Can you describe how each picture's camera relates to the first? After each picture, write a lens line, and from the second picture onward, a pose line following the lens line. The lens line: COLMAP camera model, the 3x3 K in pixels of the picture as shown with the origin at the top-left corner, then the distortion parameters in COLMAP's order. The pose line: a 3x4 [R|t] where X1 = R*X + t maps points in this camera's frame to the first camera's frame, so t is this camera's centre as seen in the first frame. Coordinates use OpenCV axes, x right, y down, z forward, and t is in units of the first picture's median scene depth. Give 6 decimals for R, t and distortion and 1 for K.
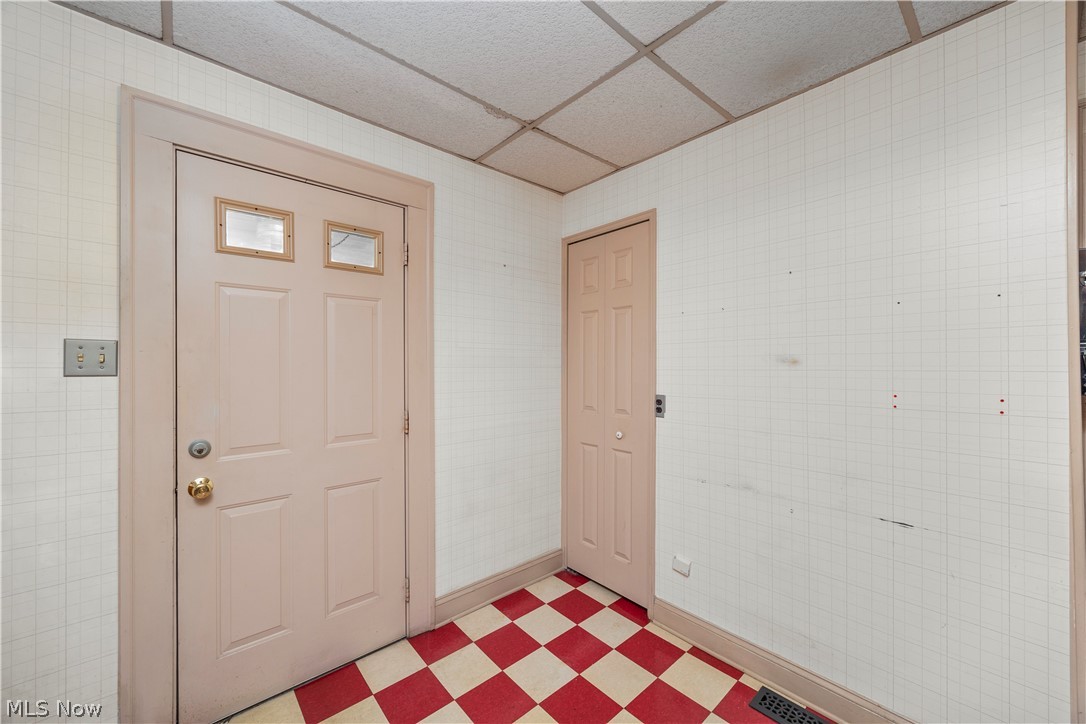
lens RADIAL K [[423.9, 0, 546.4], [0, 423.9, 364.0], [0, 0, 1]] dist [0.001753, -0.000409]
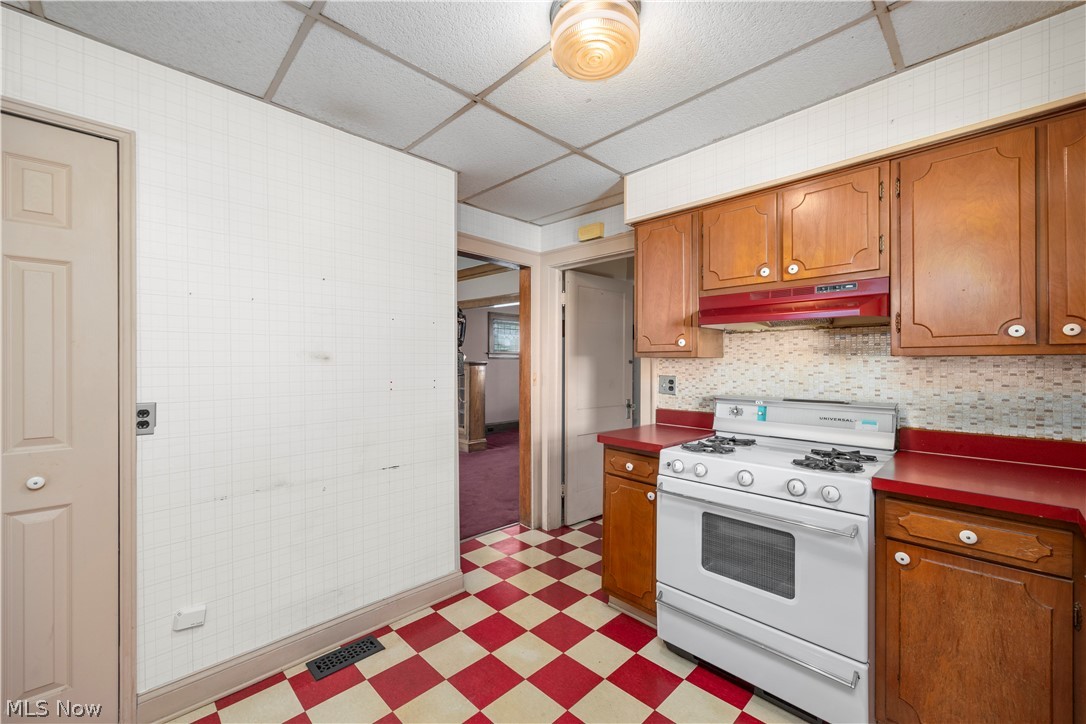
lens RADIAL K [[423.9, 0, 547.0], [0, 423.9, 362.4], [0, 0, 1]] dist [0.001753, -0.000409]
pose [[-0.074336, 0.003285, 0.997228, -0.591241], [-0.001708, 0.999993, -0.003421, 0.008783], [-0.997232, -0.001957, -0.074330, 0.475539]]
